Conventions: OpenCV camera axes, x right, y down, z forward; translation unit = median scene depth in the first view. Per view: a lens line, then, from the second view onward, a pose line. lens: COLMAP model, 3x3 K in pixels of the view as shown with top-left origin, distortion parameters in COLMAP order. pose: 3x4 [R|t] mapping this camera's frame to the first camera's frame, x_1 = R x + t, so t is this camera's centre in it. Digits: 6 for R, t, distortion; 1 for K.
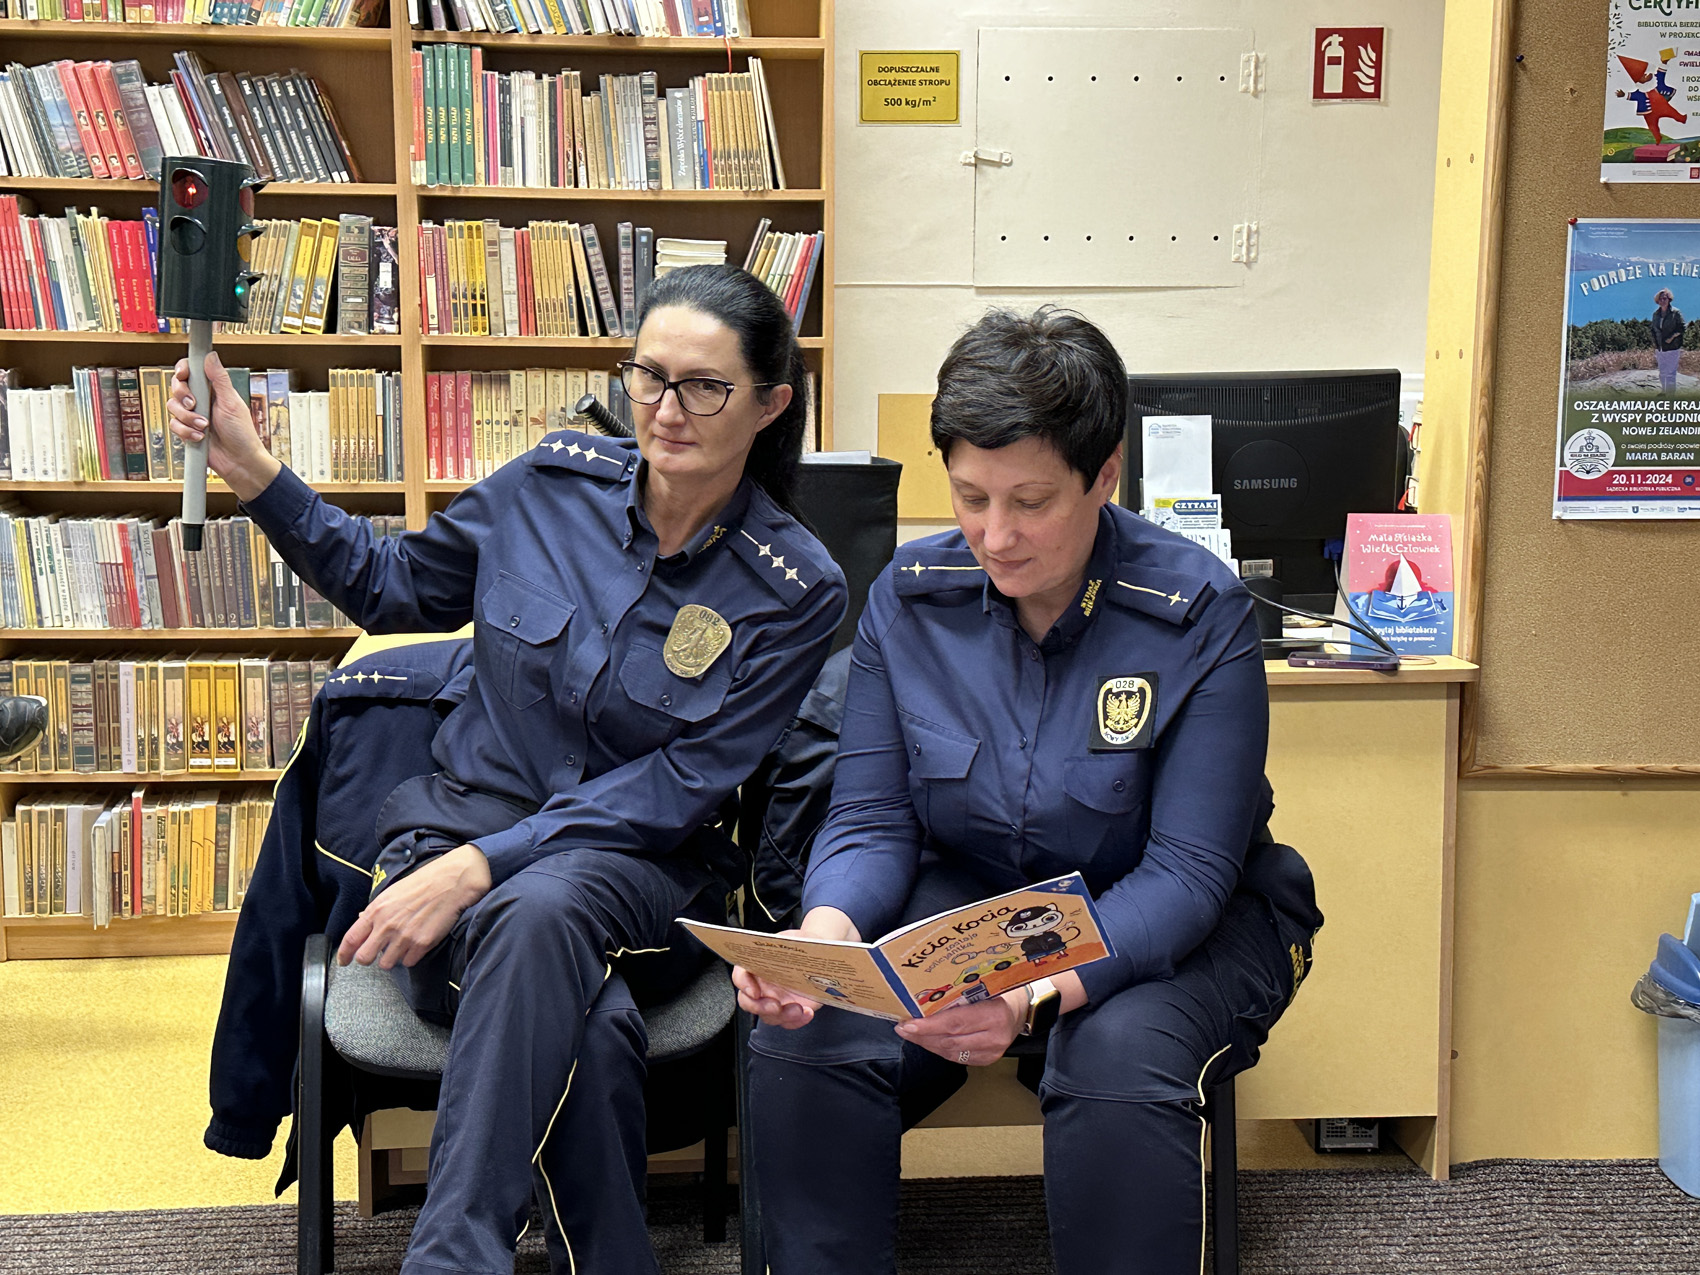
lens RADIAL K [[2336.8, 0, 807.1], [0, 2336.8, 619.6], [0, 0, 1]] dist [0.146359, 0.000000]
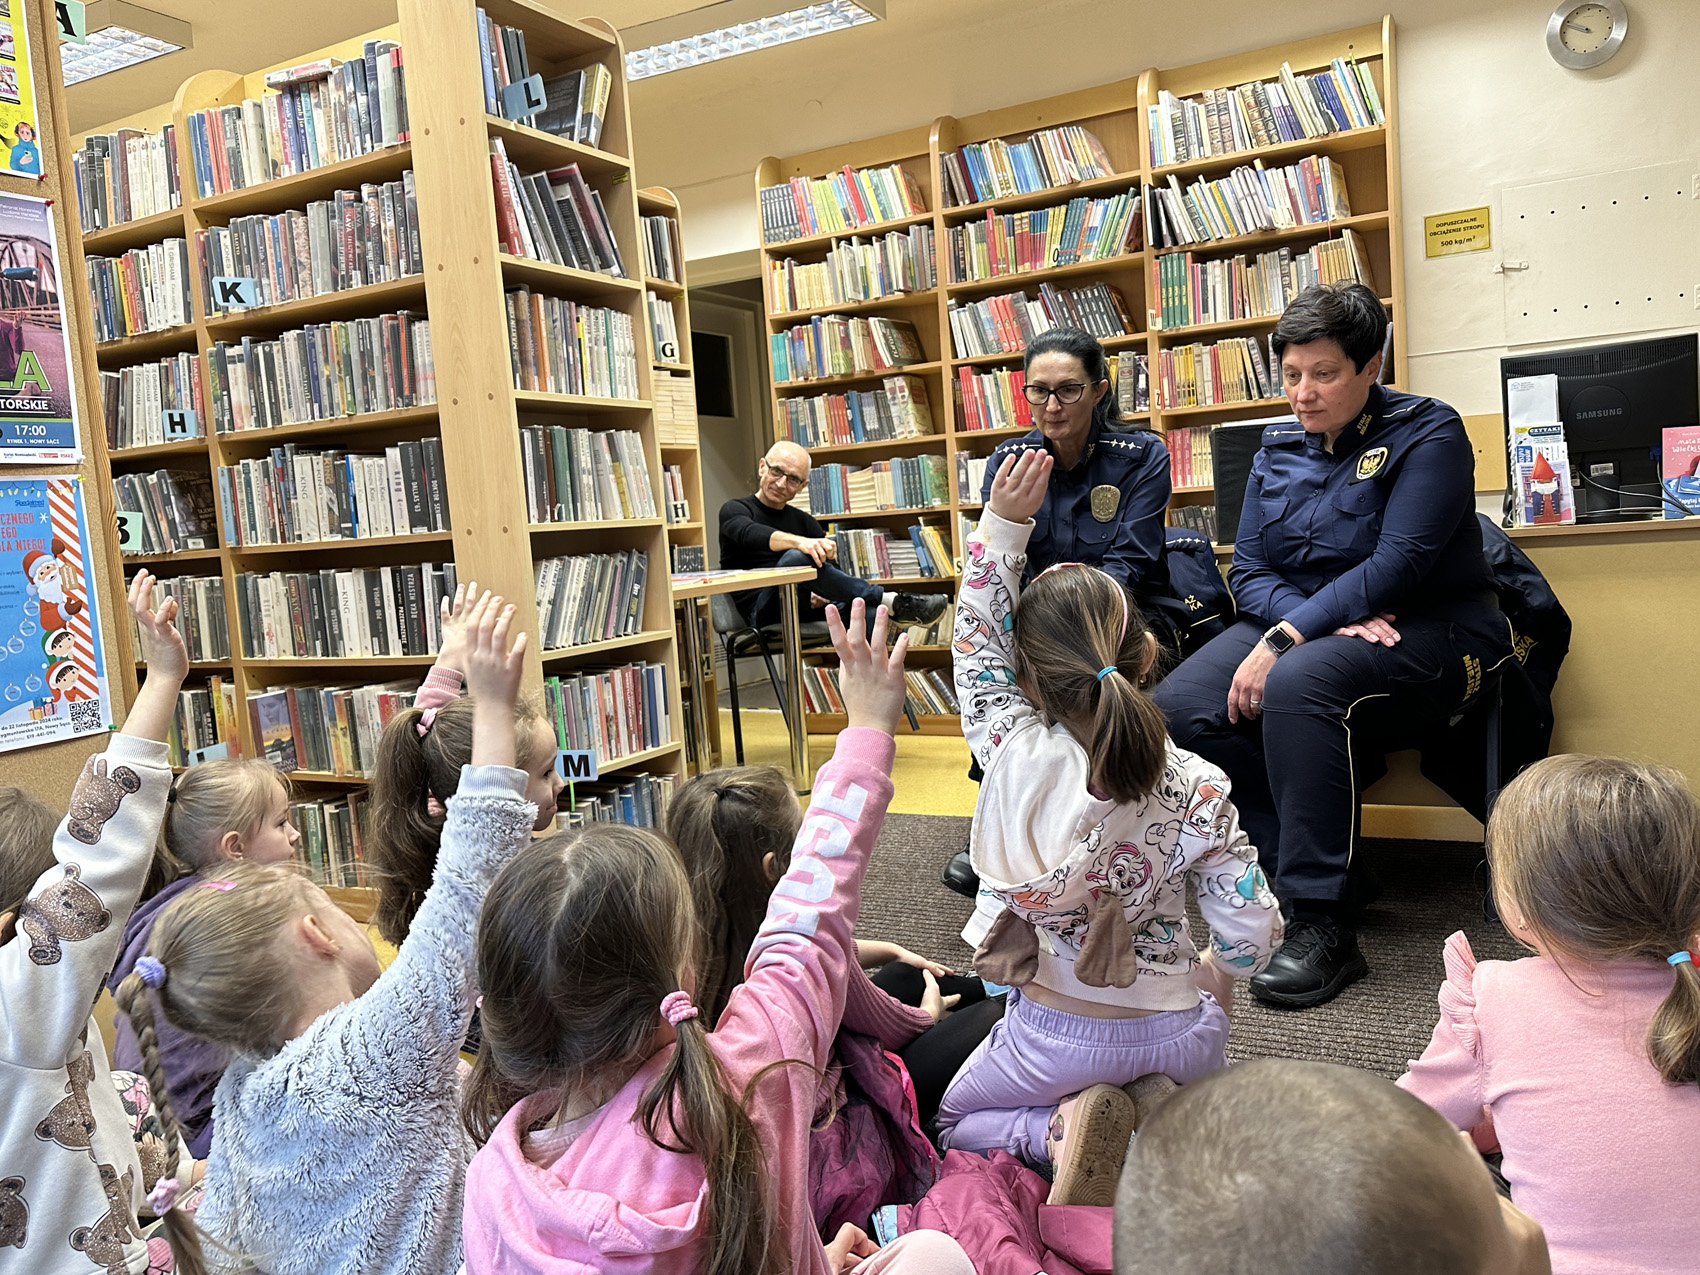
lens RADIAL K [[1314.9, 0, 834.9], [0, 1314.9, 648.8], [0, 0, 1]] dist [0.078258, -0.127349]
pose [[0.836191, -0.012723, -0.548291, 0.197121], [0.000787, 0.999758, -0.021999, 0.093908], [0.548438, 0.017964, 0.835998, -0.026819]]
